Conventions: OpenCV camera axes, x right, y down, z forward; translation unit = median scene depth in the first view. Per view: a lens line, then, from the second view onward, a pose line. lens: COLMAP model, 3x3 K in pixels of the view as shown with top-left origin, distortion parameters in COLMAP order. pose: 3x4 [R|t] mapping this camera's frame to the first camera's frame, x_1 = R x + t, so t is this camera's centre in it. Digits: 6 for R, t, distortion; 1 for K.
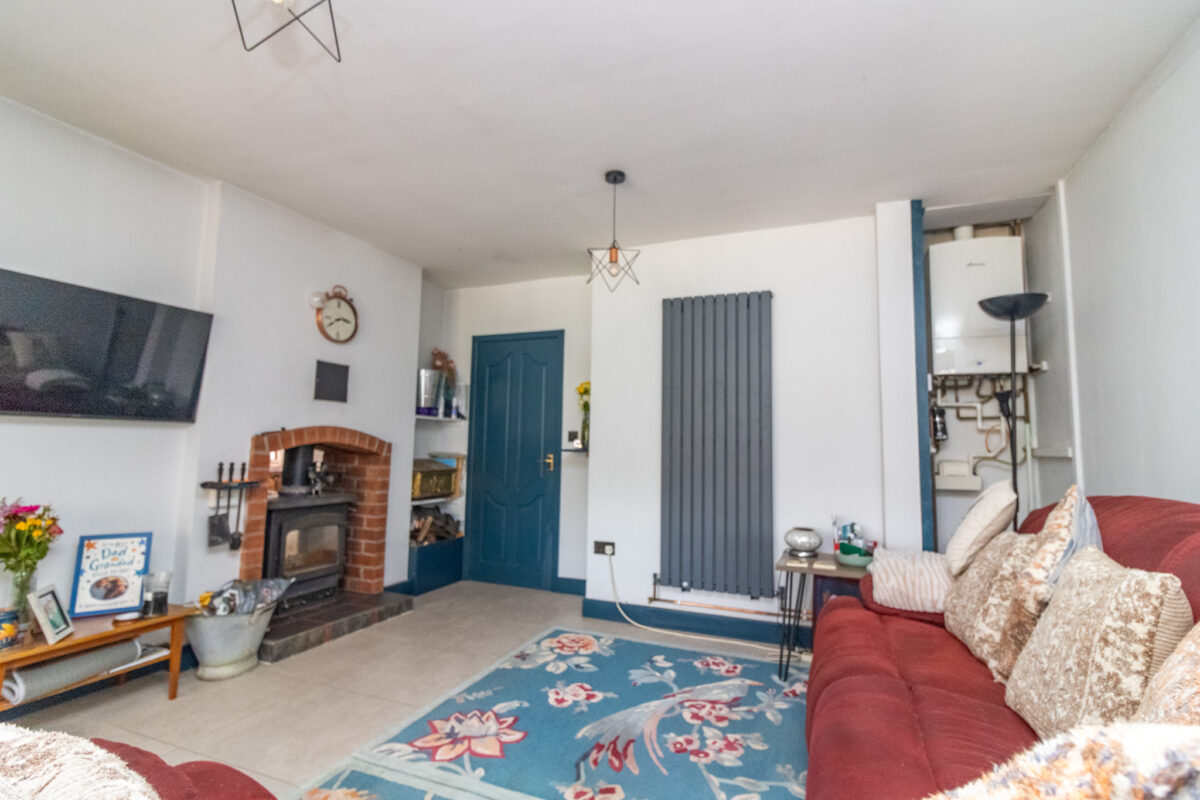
lens RADIAL K [[558.4, 0, 601.9], [0, 558.4, 395.3], [0, 0, 1]] dist [0.001484, 0.000209]
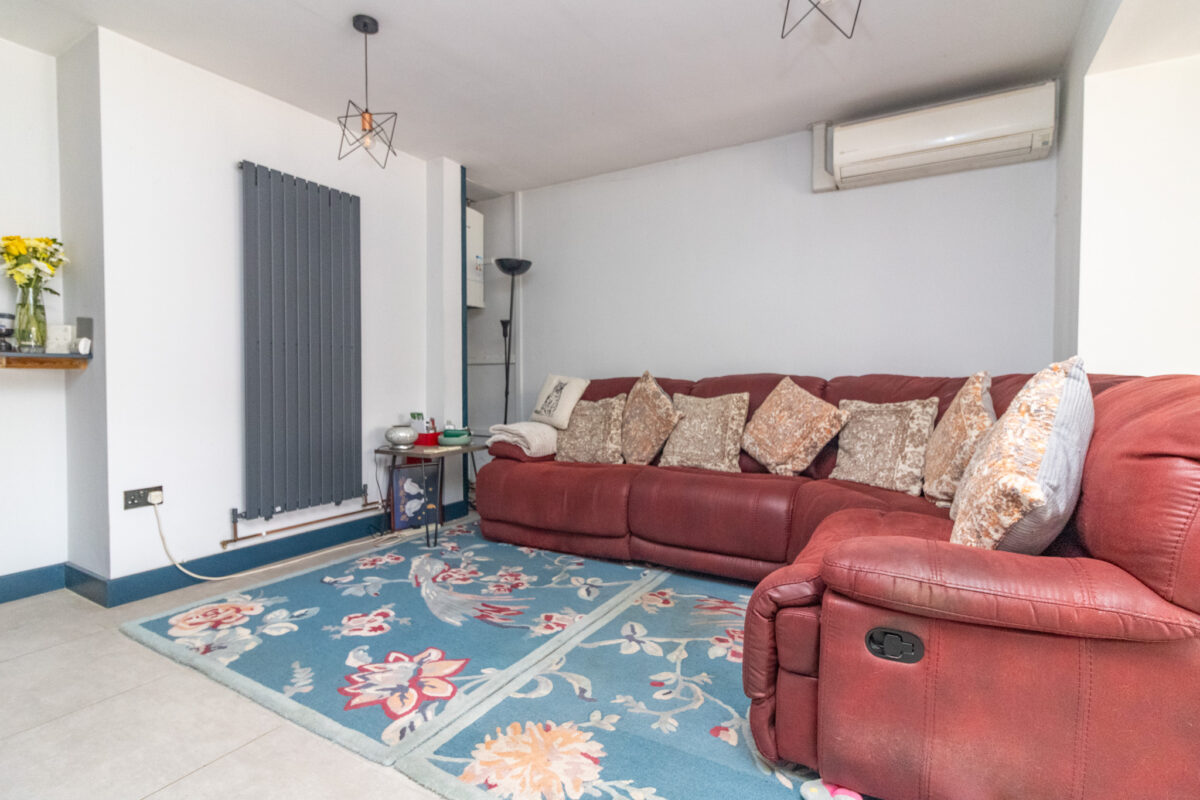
lens RADIAL K [[571.7, 0, 602.4], [0, 571.7, 393.4], [0, 0, 1]] dist [0.001560, 0.000352]
pose [[0.146240, -0.044069, 0.988267, -0.816431], [-0.089081, 0.994362, 0.057522, 0.079155], [-0.985230, -0.096448, 0.141490, 0.495522]]
